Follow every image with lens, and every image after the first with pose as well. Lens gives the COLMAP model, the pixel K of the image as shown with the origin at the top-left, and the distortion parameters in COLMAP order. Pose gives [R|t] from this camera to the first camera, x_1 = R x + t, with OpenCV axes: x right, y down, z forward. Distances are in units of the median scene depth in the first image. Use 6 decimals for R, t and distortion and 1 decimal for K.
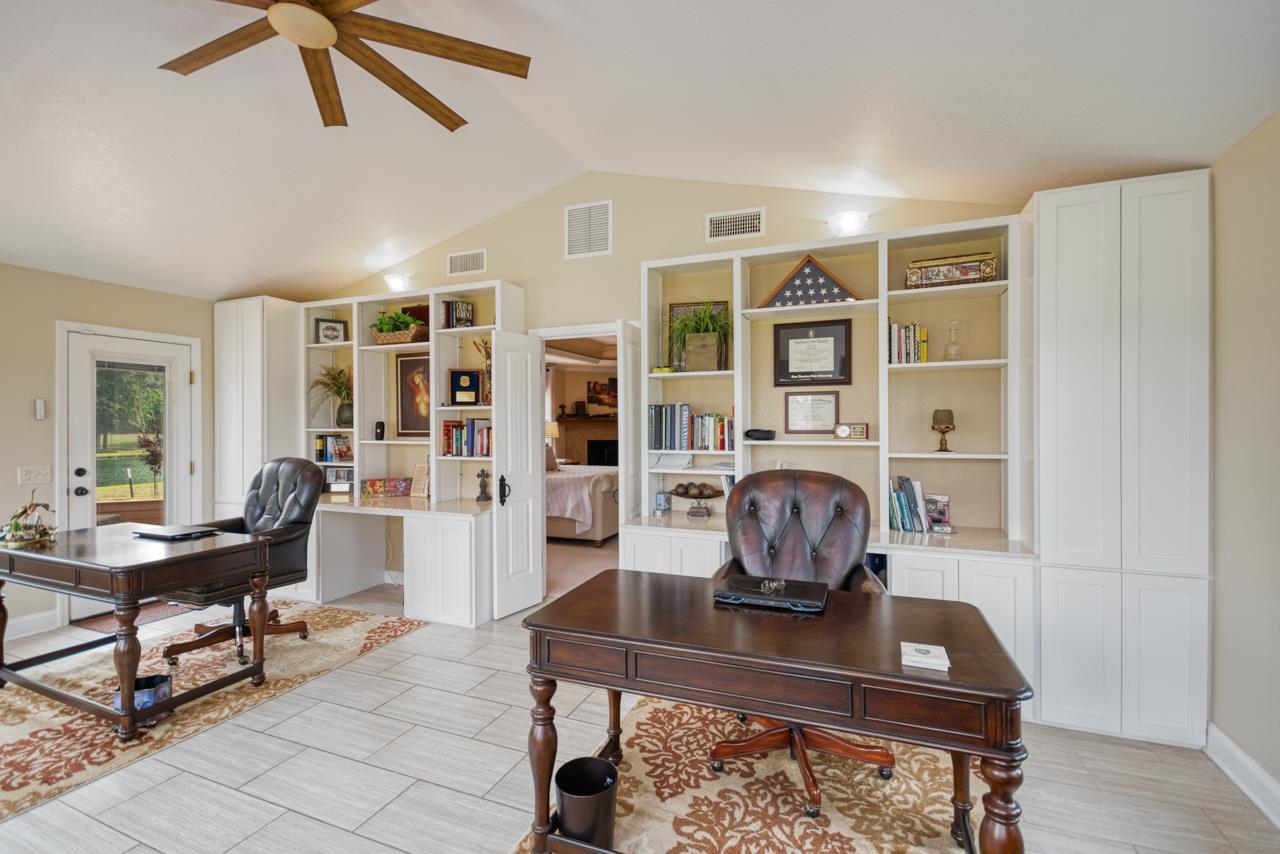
lens RADIAL K [[565.0, 0, 638.5], [0, 565.0, 427.3], [0, 0, 1]] dist [0.004515, -0.003833]
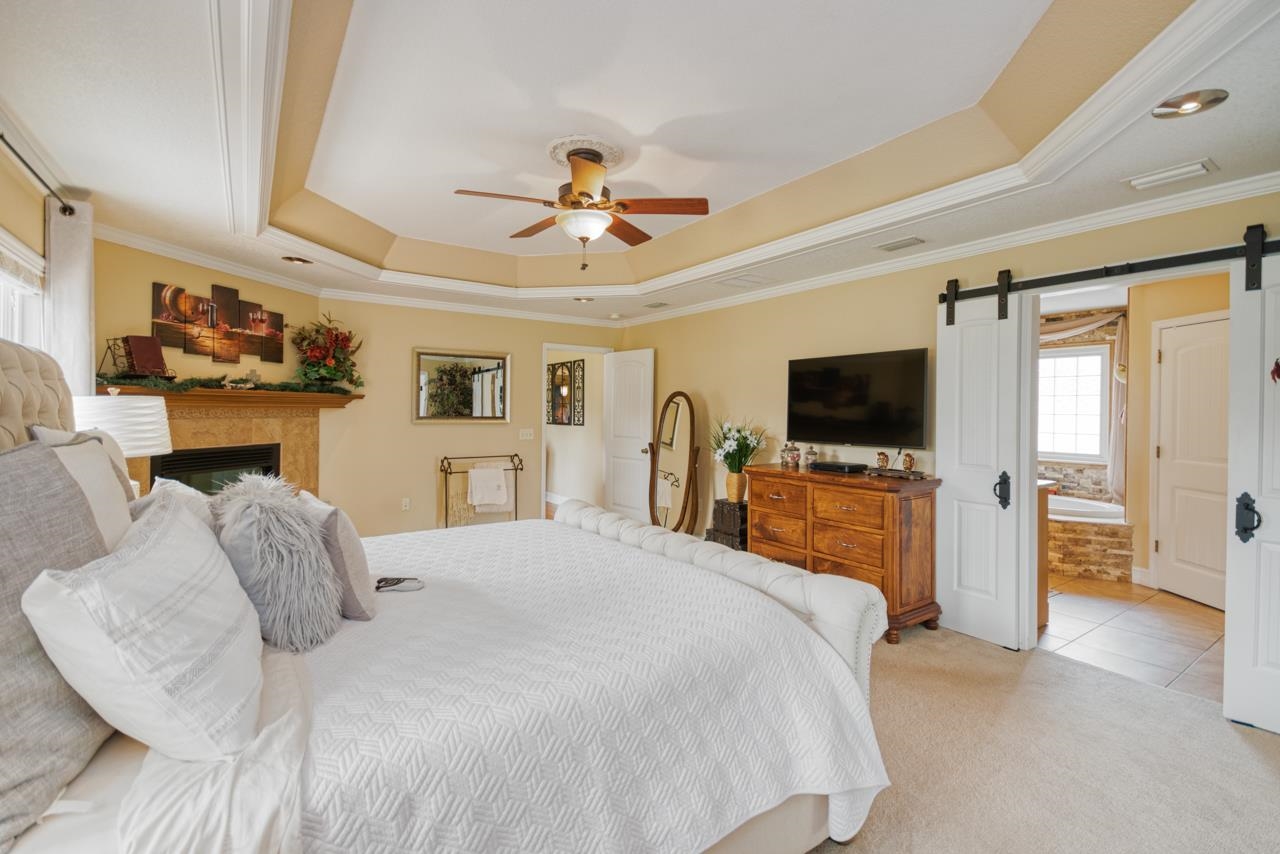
lens RADIAL K [[565.0, 0, 639.4], [0, 565.0, 419.8], [0, 0, 1]] dist [0.004515, -0.003833]
pose [[0.541370, -0.005739, 0.840765, -0.219771], [-0.004541, 0.999942, 0.009749, -0.001198], [-0.840772, -0.009096, 0.541313, 0.557319]]
